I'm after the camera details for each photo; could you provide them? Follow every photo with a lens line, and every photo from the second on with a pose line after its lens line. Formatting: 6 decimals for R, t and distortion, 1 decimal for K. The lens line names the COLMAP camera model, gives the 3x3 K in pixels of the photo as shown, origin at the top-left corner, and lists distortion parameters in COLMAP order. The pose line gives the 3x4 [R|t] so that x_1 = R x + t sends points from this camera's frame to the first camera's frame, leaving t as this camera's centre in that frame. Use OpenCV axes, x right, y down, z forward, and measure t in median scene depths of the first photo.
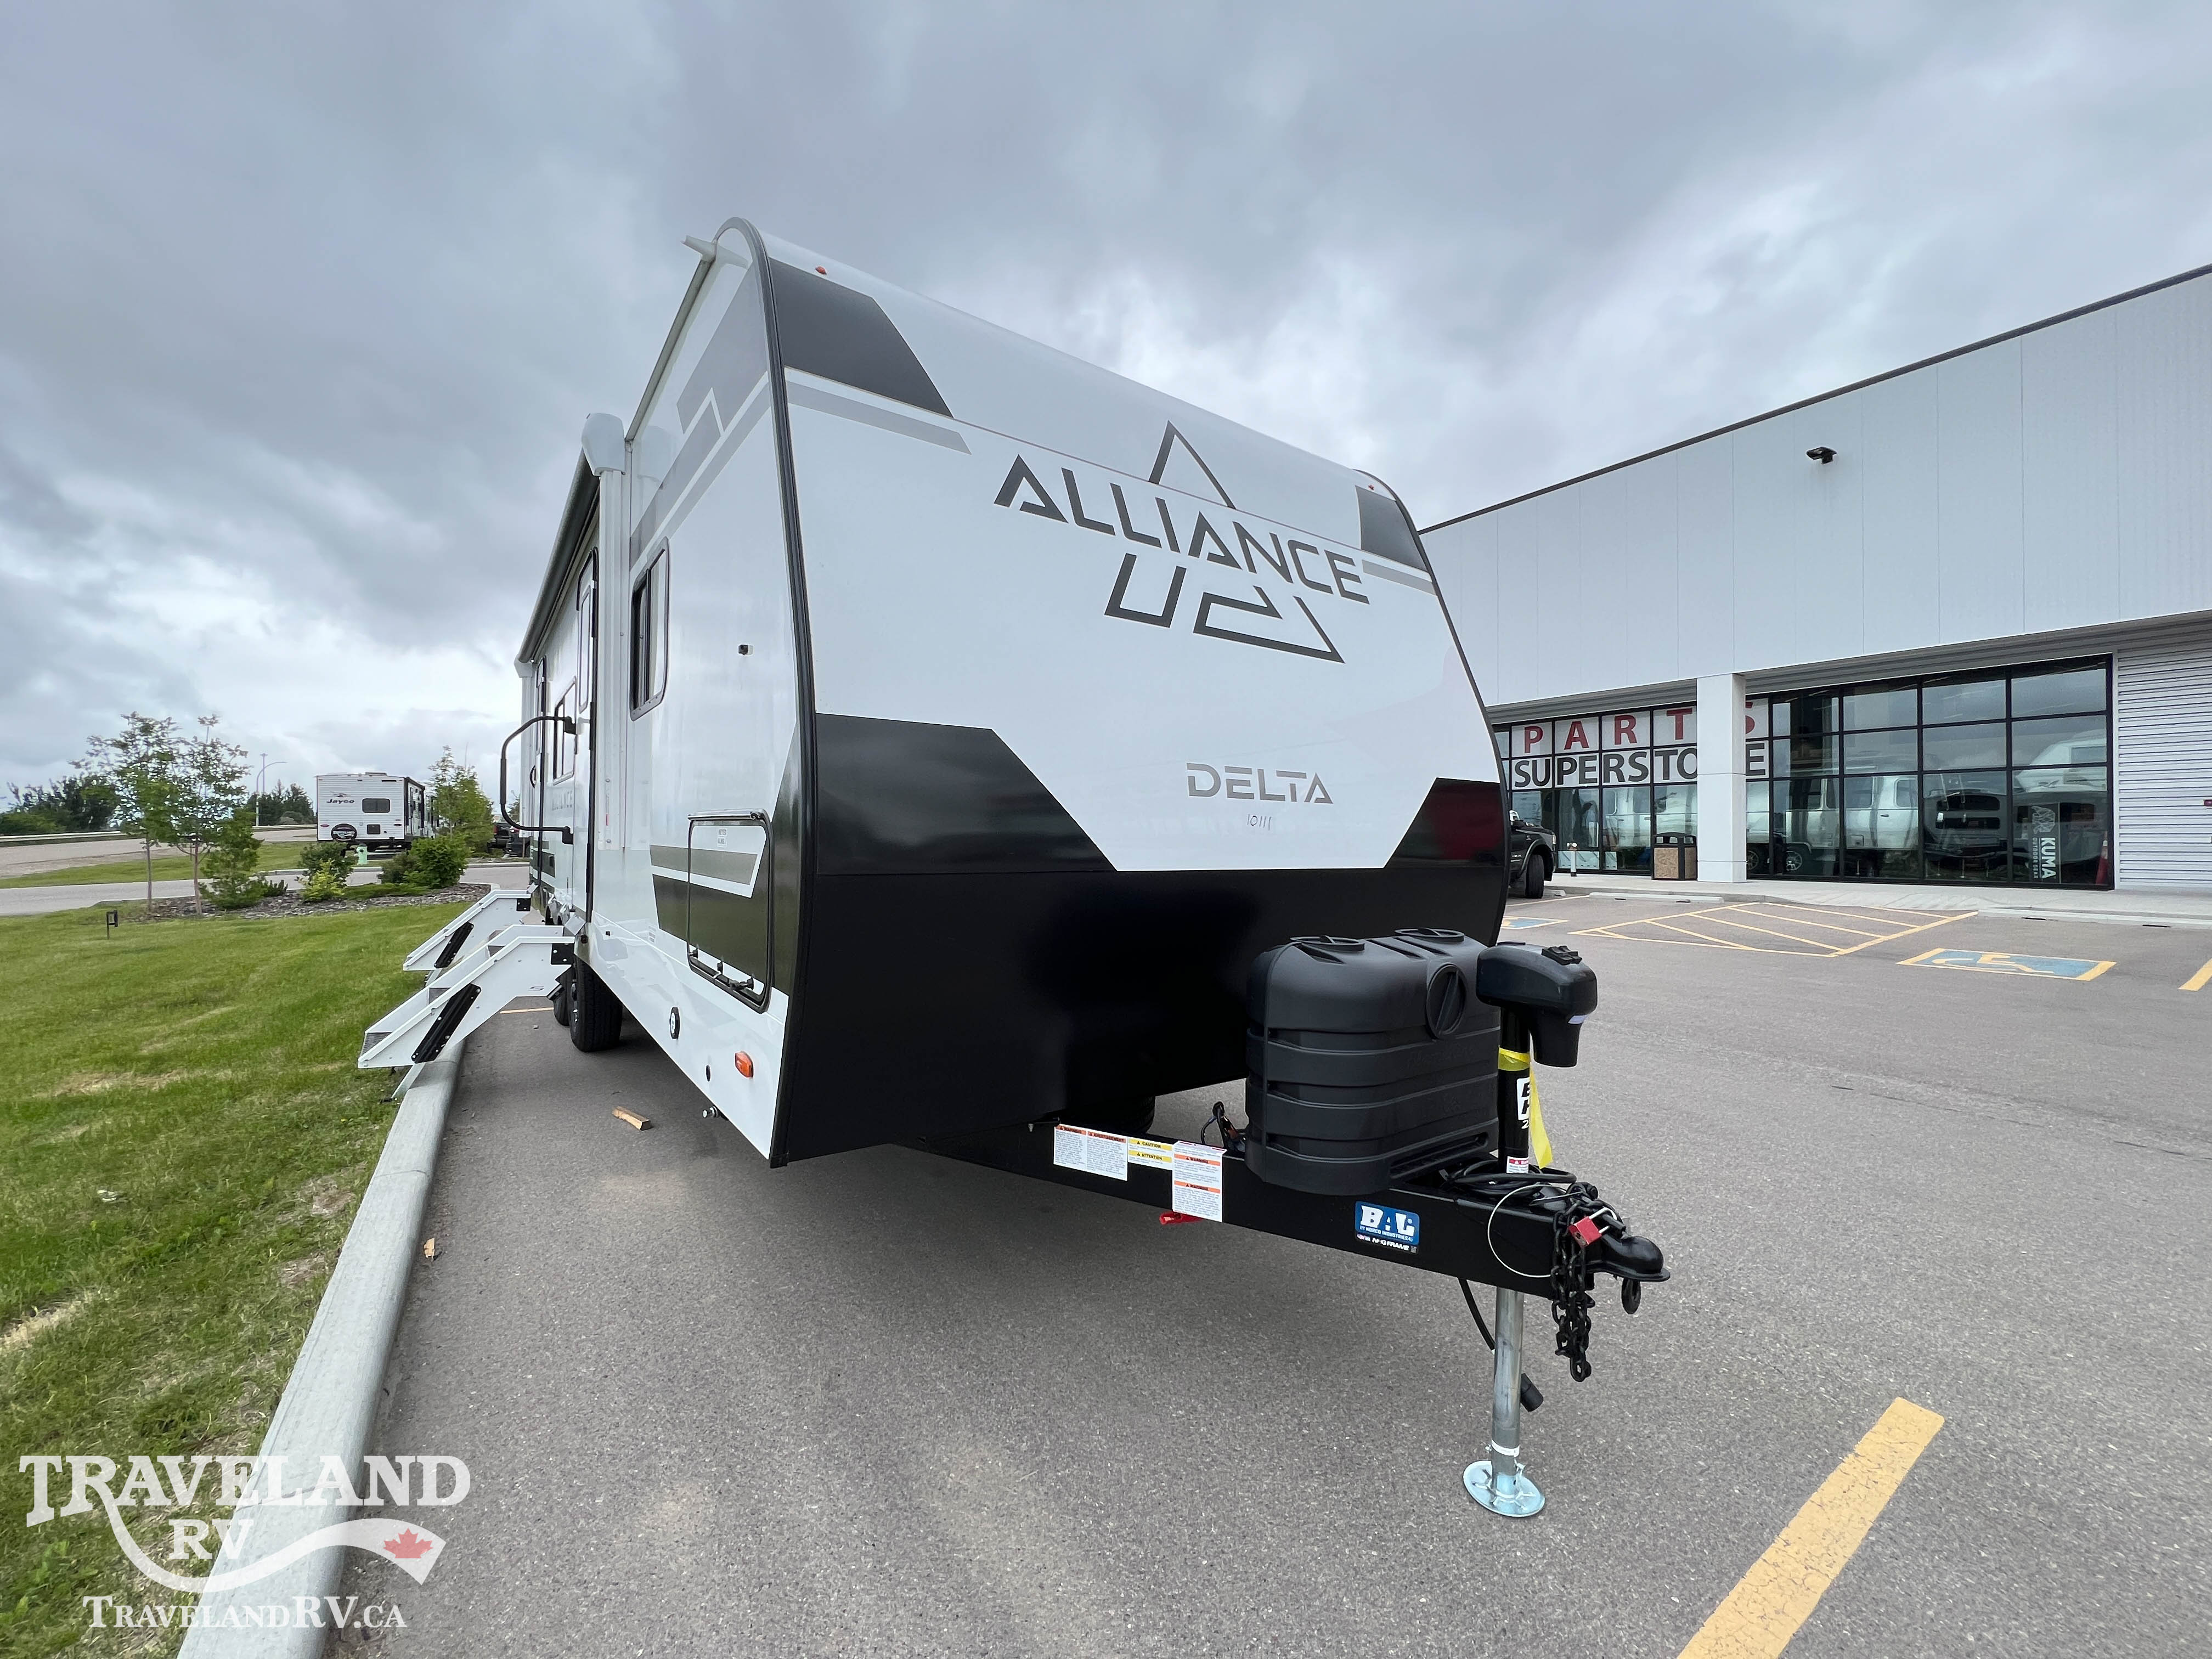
lens RADIAL K [[877.3, 0, 1101.0], [0, 877.3, 826.5], [0, 0, 1]] dist [-0.000405, -0.000242]
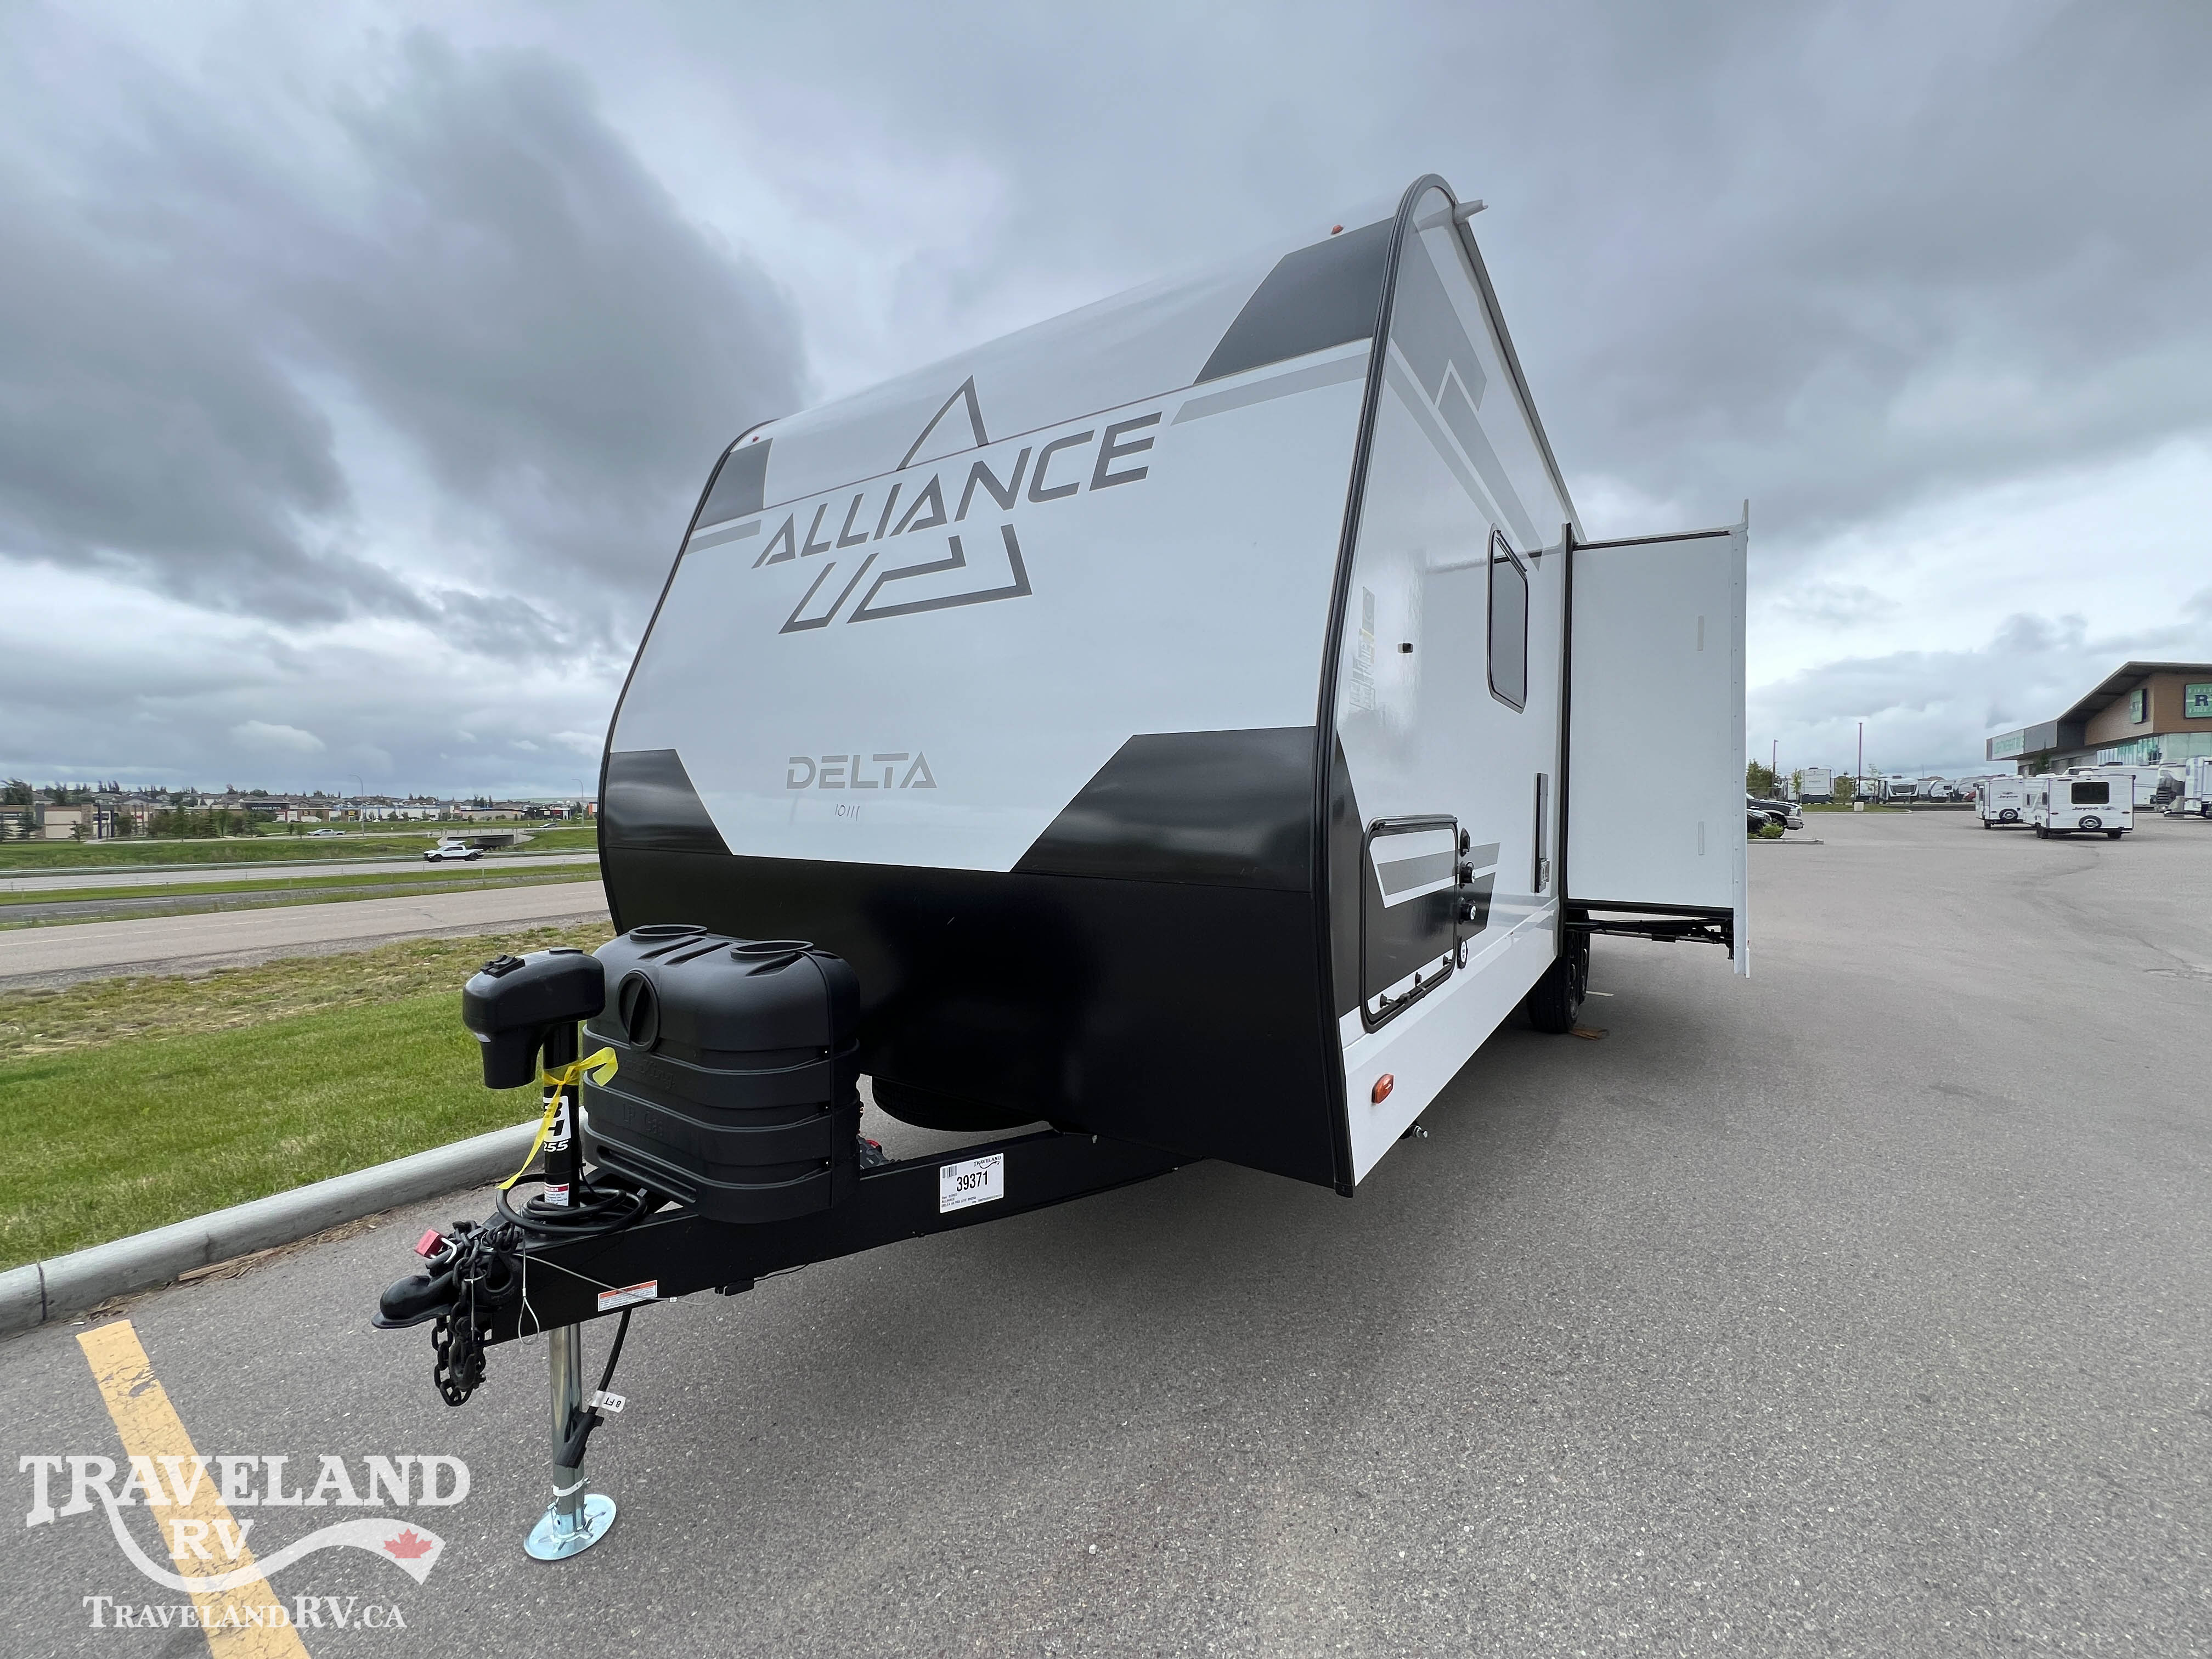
lens RADIAL K [[879.5, 0, 1103.4], [0, 879.5, 827.0], [0, 0, 1]] dist [-0.000598, 0.000271]
pose [[0.351119, 0.014900, -0.936212, 1.141153], [0.014213, 0.999673, 0.021240, -0.004949], [0.936223, -0.020764, 0.350792, 0.907347]]
